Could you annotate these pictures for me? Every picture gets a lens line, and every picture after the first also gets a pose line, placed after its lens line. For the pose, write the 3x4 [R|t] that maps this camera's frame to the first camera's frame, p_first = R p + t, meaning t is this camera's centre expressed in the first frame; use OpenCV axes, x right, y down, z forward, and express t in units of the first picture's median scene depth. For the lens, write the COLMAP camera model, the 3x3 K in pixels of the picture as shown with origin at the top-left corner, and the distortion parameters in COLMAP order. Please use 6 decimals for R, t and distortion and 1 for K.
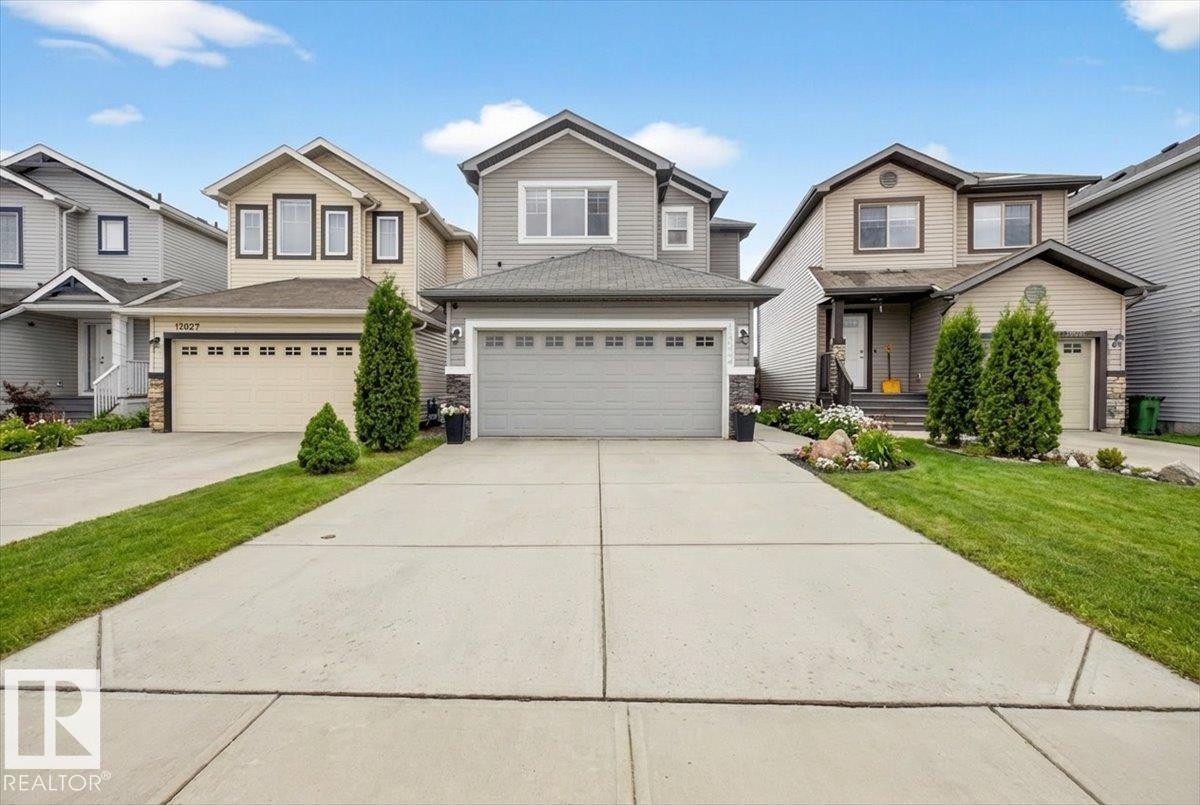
lens RADIAL K [[537.1, 0, 607.8], [0, 537.1, 397.1], [0, 0, 1]] dist [-0.004258, 0.002909]
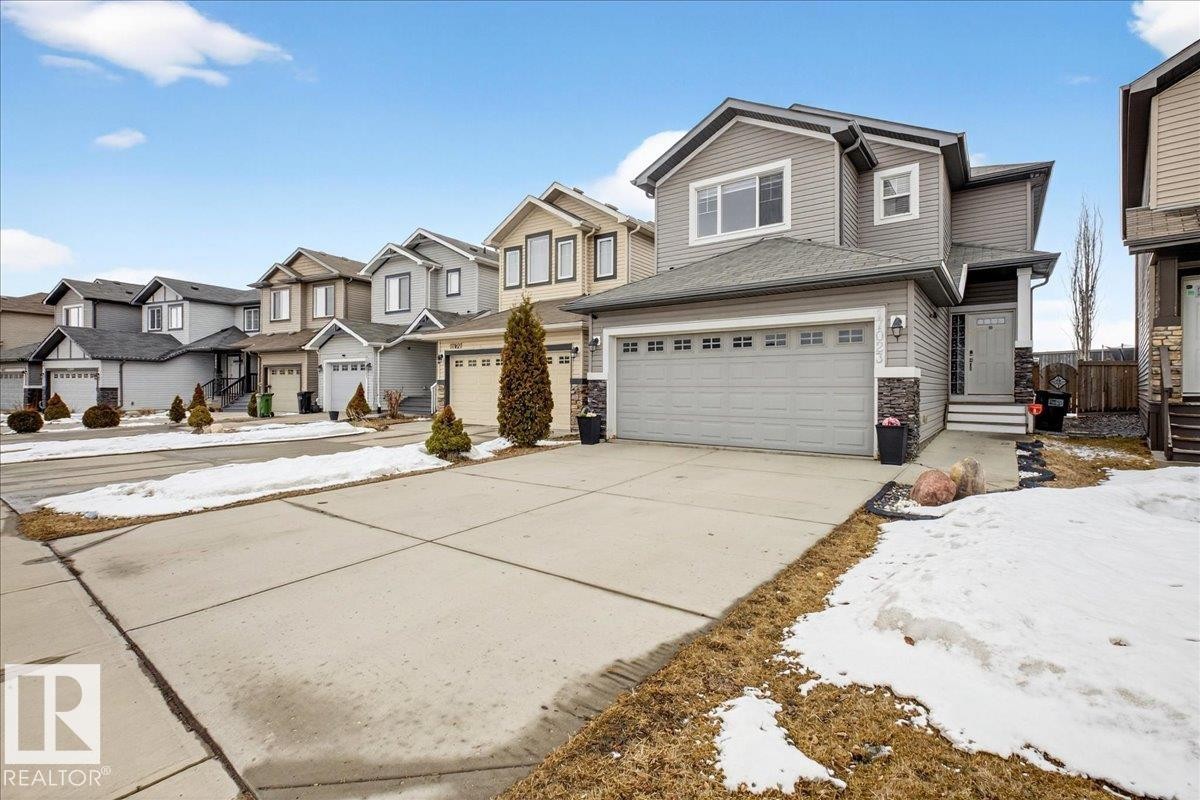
lens RADIAL K [[537.1, 0, 604.4], [0, 537.1, 396.1], [0, 0, 1]] dist [-0.004258, 0.002909]
pose [[0.811777, 0.008330, -0.583908, 0.287522], [-0.008617, 0.999960, 0.002285, -0.009734], [0.583904, 0.003177, 0.811816, 0.100723]]
